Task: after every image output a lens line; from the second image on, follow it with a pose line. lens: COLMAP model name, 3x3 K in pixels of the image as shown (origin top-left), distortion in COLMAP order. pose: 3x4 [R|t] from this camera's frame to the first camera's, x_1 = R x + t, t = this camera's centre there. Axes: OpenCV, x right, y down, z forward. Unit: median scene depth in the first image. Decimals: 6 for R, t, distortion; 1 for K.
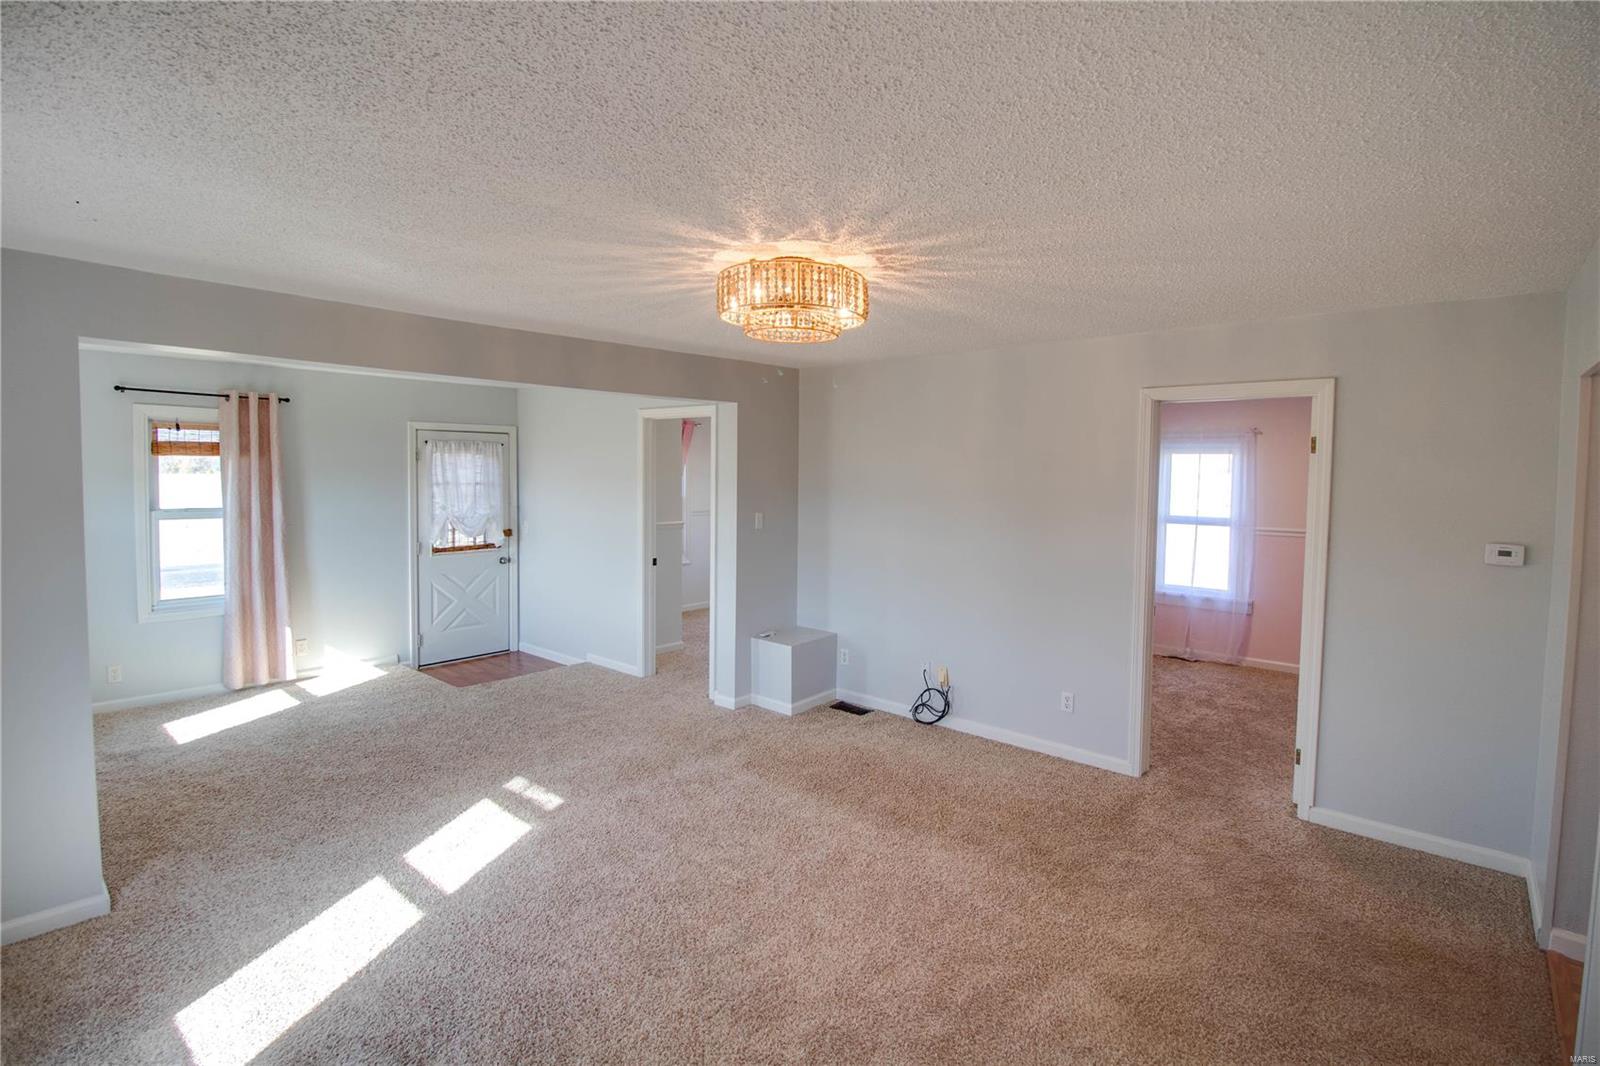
lens RADIAL K [[752.9, 0, 816.3], [0, 752.9, 509.5], [0, 0, 1]] dist [-0.001796, -0.011702]
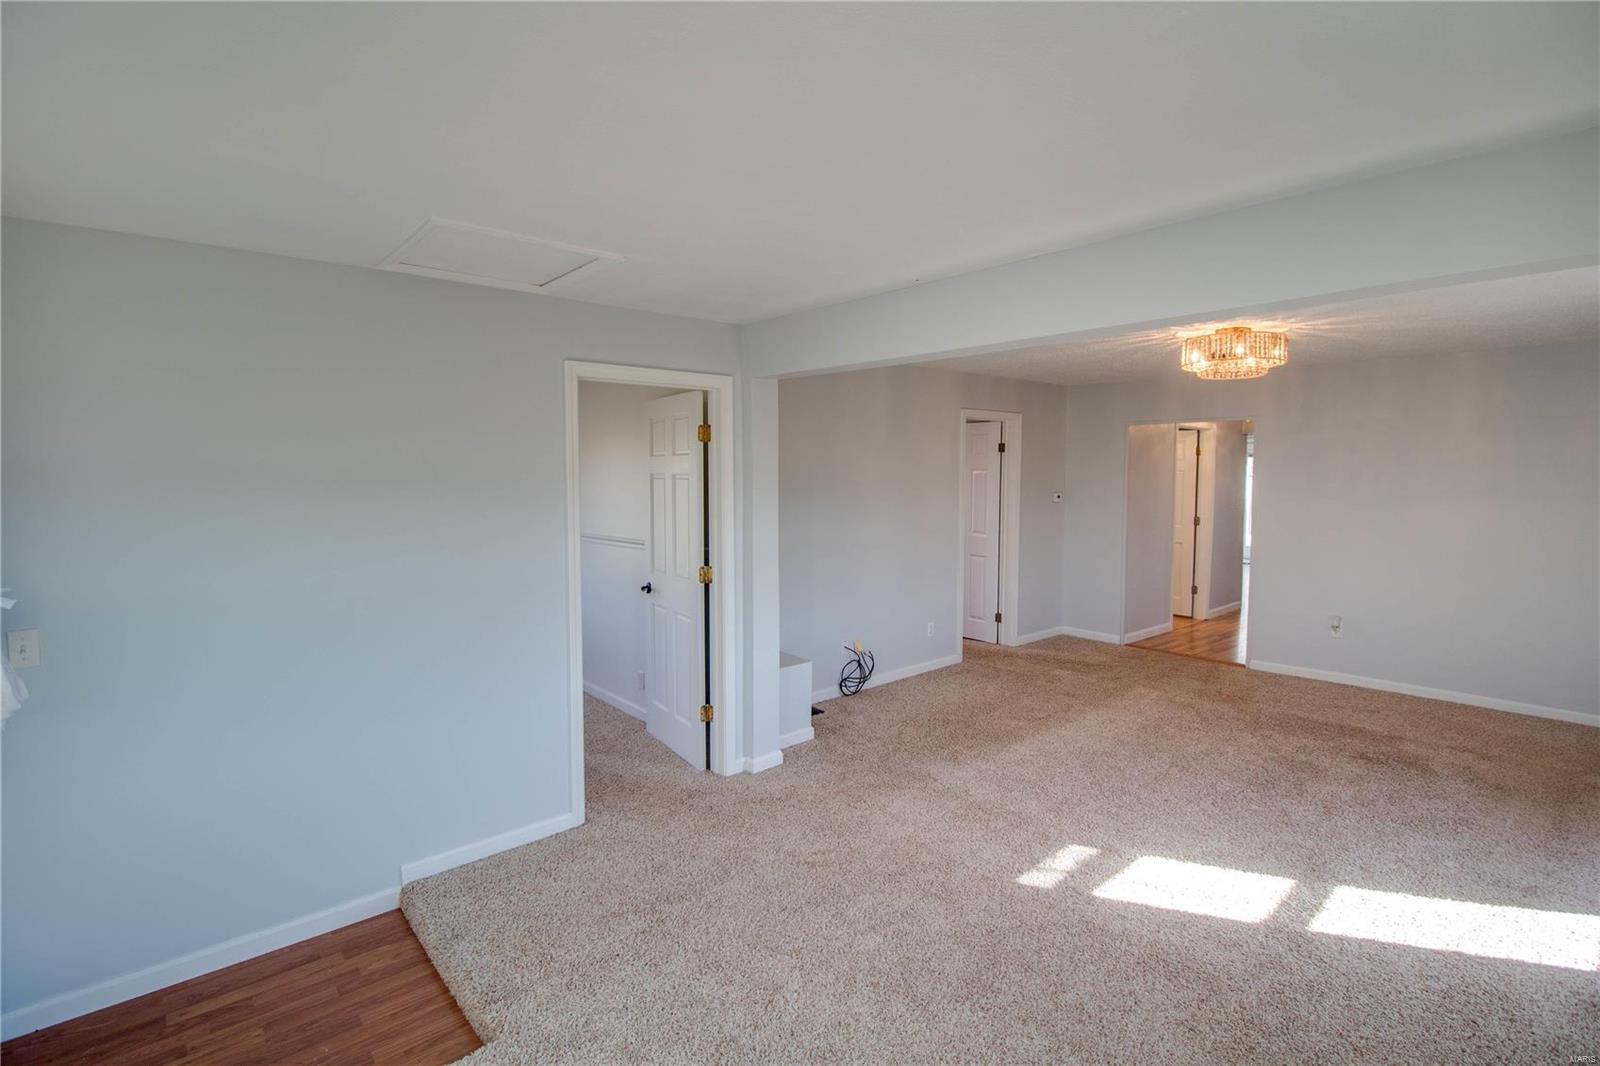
lens RADIAL K [[752.9, 0, 816.3], [0, 752.9, 509.5], [0, 0, 1]] dist [-0.001796, -0.011702]
pose [[0.128442, -0.062988, 0.989715, -0.864502], [0.053694, 0.996959, 0.056481, -0.043560], [-0.990262, 0.045887, 0.131433, 0.832224]]
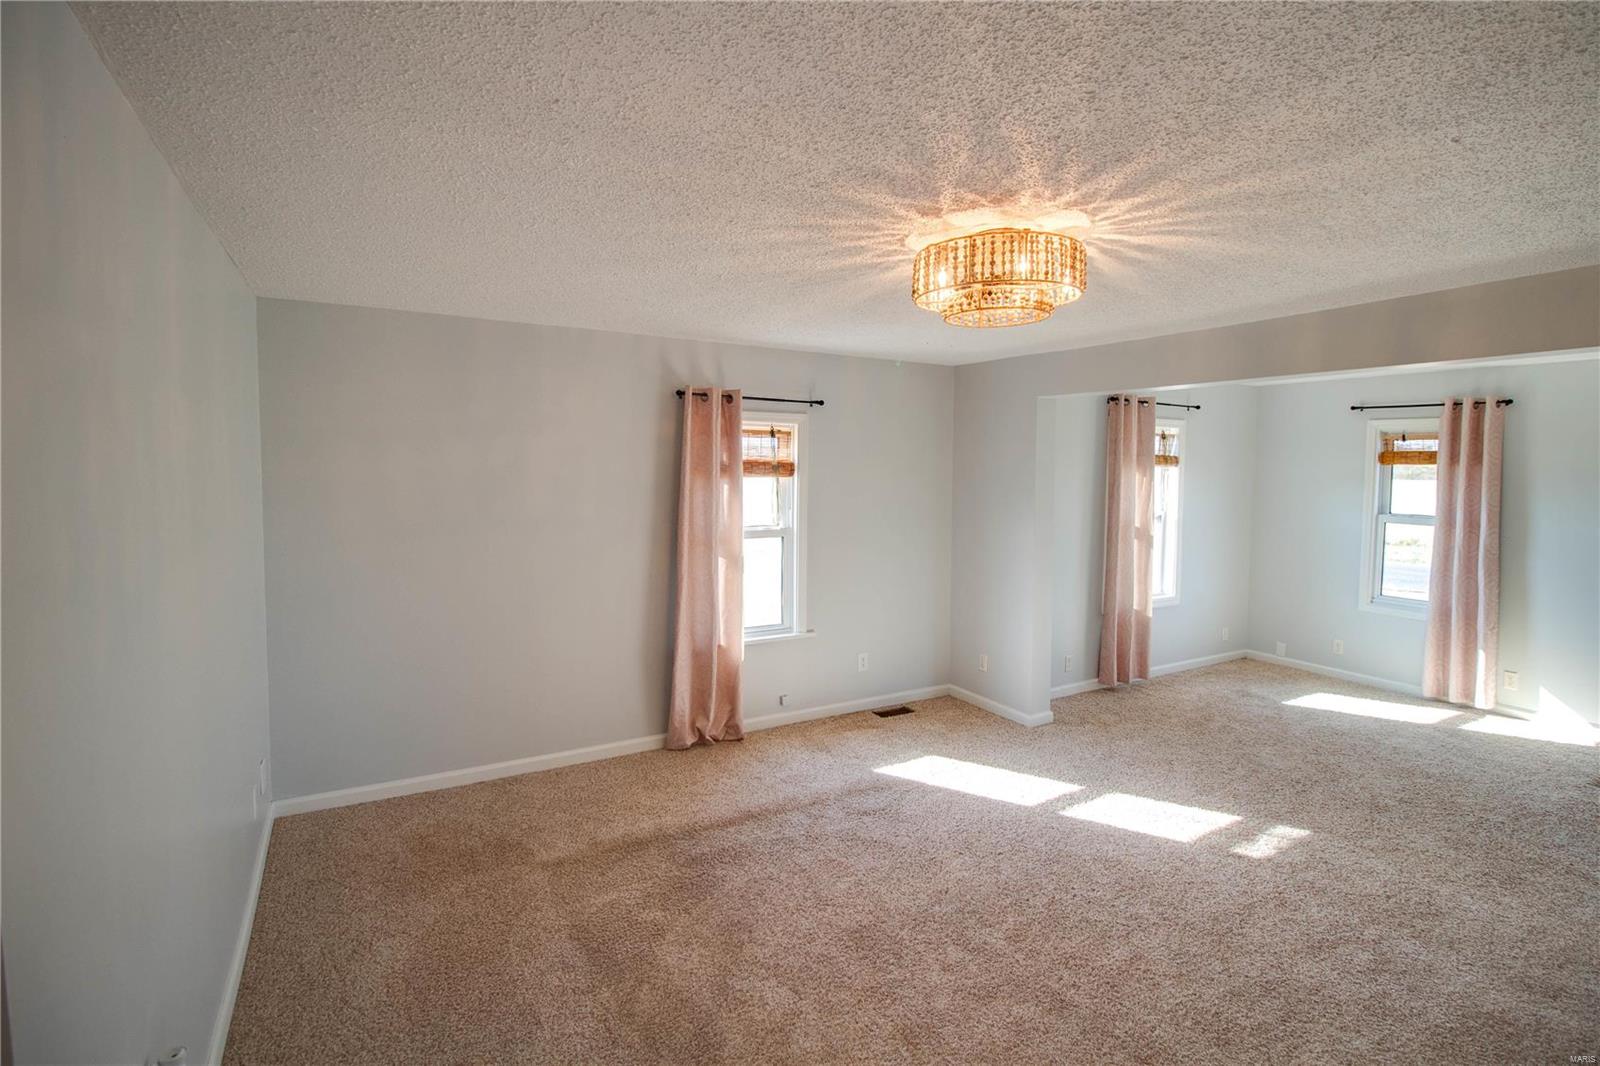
lens RADIAL K [[752.9, 0, 816.3], [0, 752.9, 509.5], [0, 0, 1]] dist [-0.001796, -0.011702]
pose [[-0.323112, 0.040701, -0.945485, 0.444907], [-0.062885, 0.995943, 0.064363, -0.023583], [0.944269, 0.080253, -0.319241, 0.547322]]
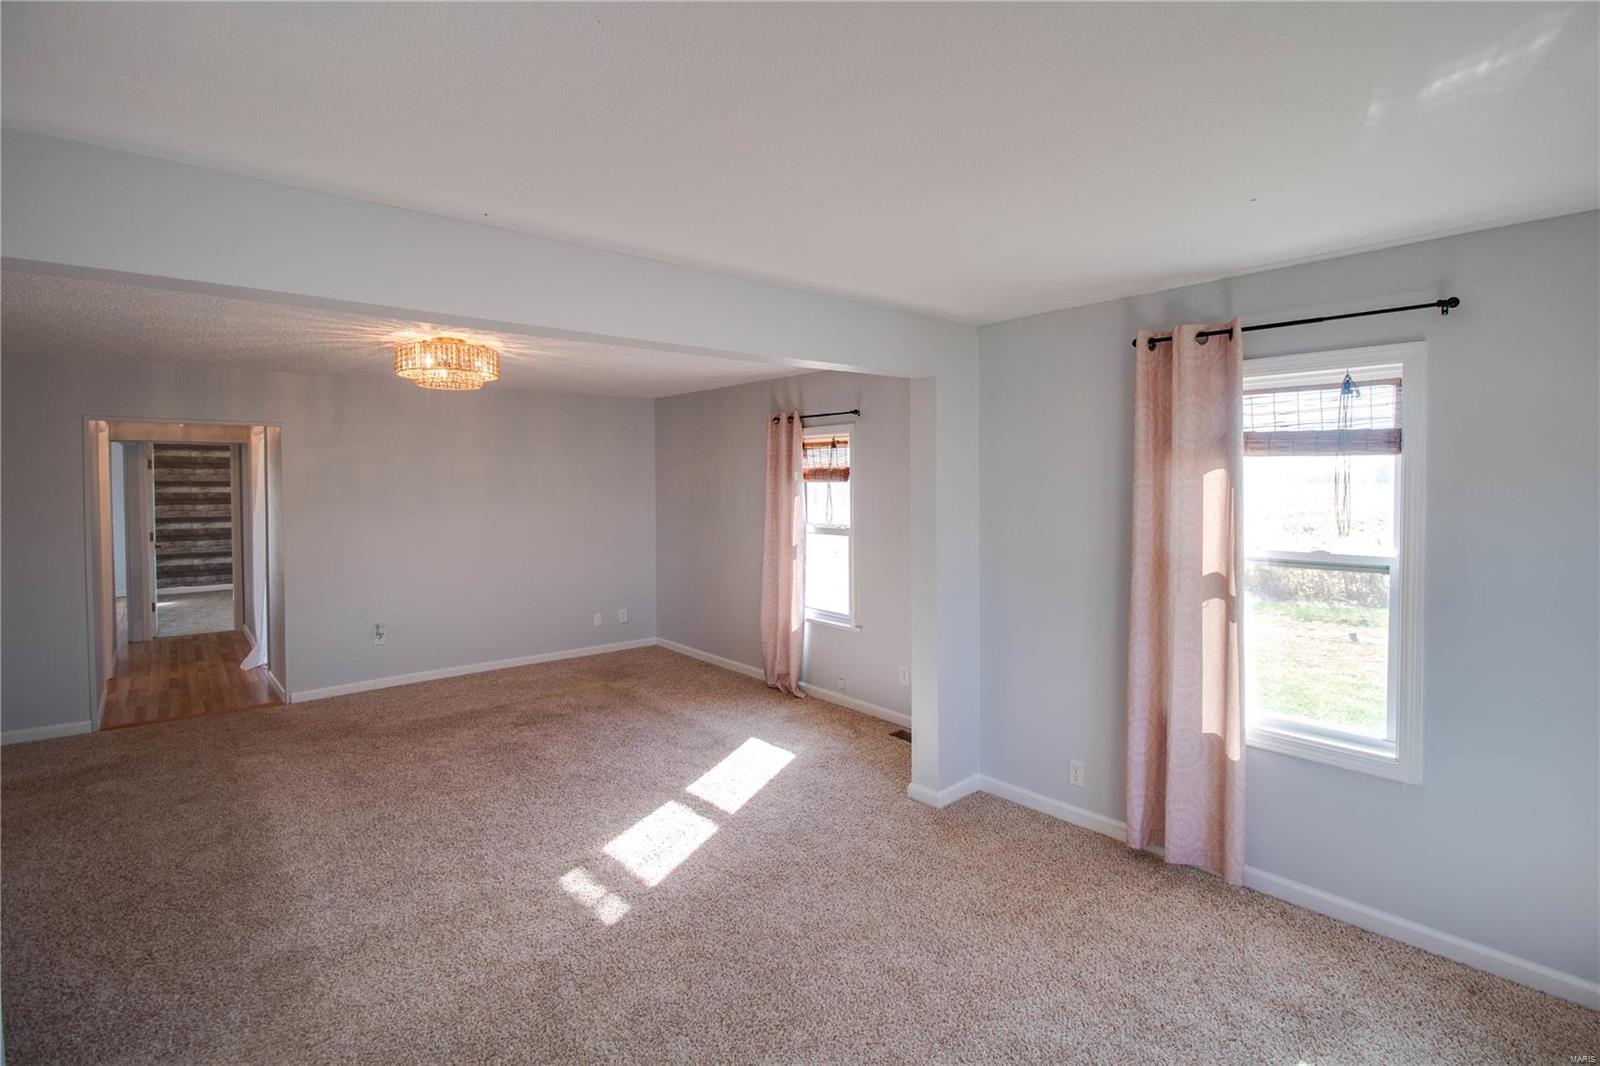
lens RADIAL K [[768.9, 0, 810.5], [0, 768.9, 506.1], [0, 0, 1]] dist [0.000137, -0.013396]
pose [[-0.986718, -0.009358, 0.162172, -0.525128], [0.004358, 0.996455, 0.084013, -0.056418], [-0.162384, 0.083604, -0.983180, 1.242078]]
